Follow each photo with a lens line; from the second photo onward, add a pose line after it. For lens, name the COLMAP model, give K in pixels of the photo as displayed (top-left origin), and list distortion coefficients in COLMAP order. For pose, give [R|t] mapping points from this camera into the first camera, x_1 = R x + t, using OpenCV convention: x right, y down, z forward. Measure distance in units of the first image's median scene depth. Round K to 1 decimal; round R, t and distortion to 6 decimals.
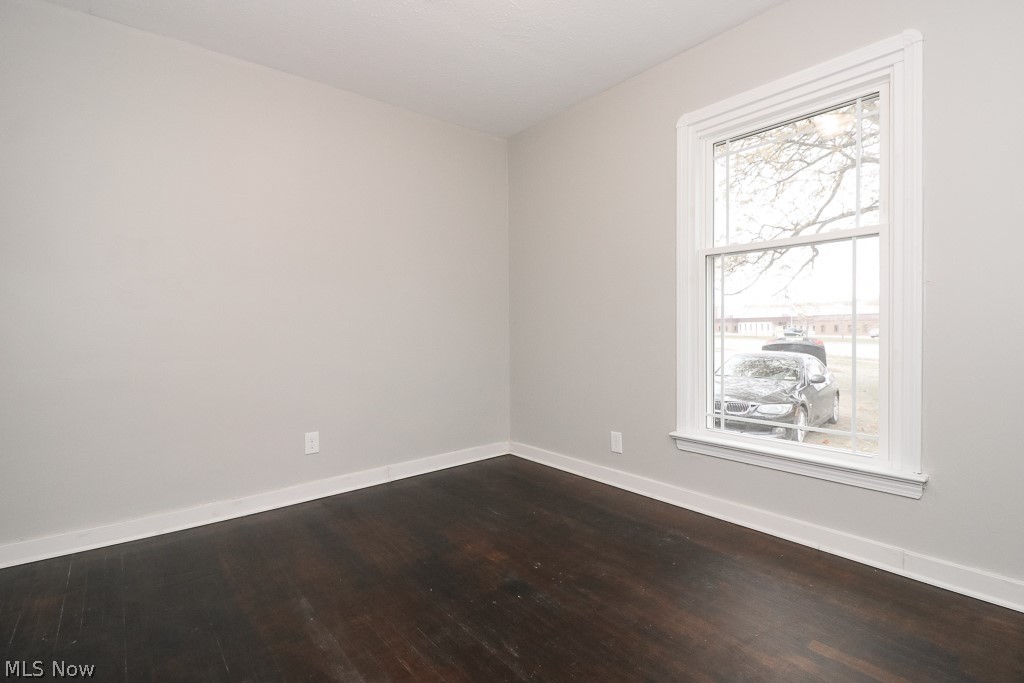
lens RADIAL K [[486.9, 0, 510.7], [0, 486.9, 335.3], [0, 0, 1]] dist [0.000778, -0.000410]
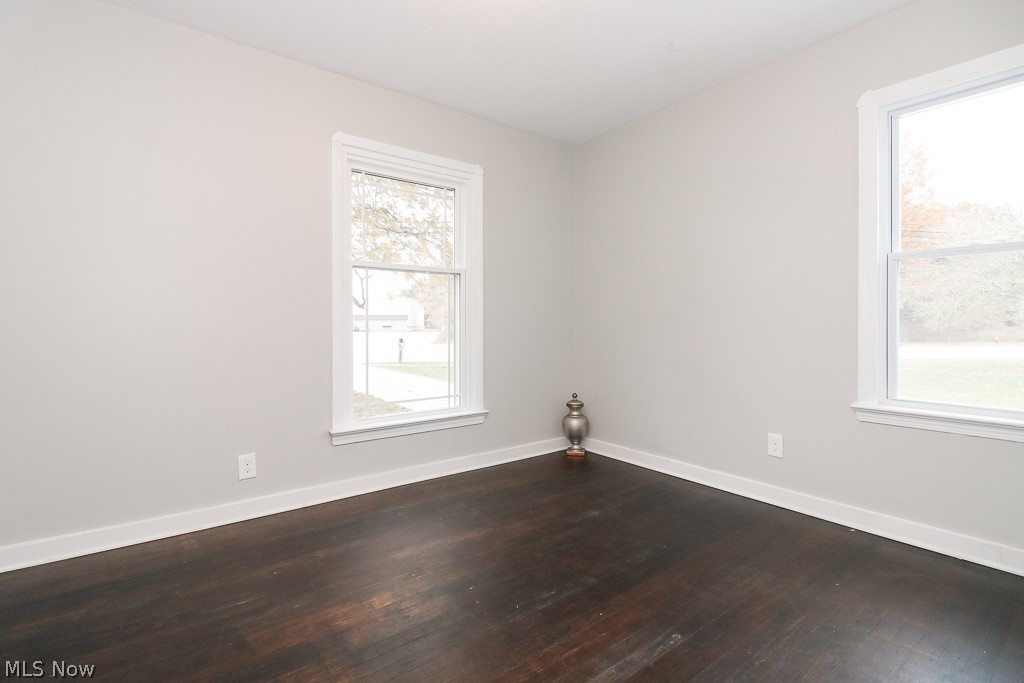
lens RADIAL K [[475.6, 0, 513.1], [0, 475.6, 324.9], [0, 0, 1]] dist [0.000077, -0.000070]
pose [[0.035568, 0.004369, 0.999358, -0.701757], [0.012924, 0.999905, -0.004831, -0.017150], [-0.999284, 0.013088, 0.035508, 0.603418]]
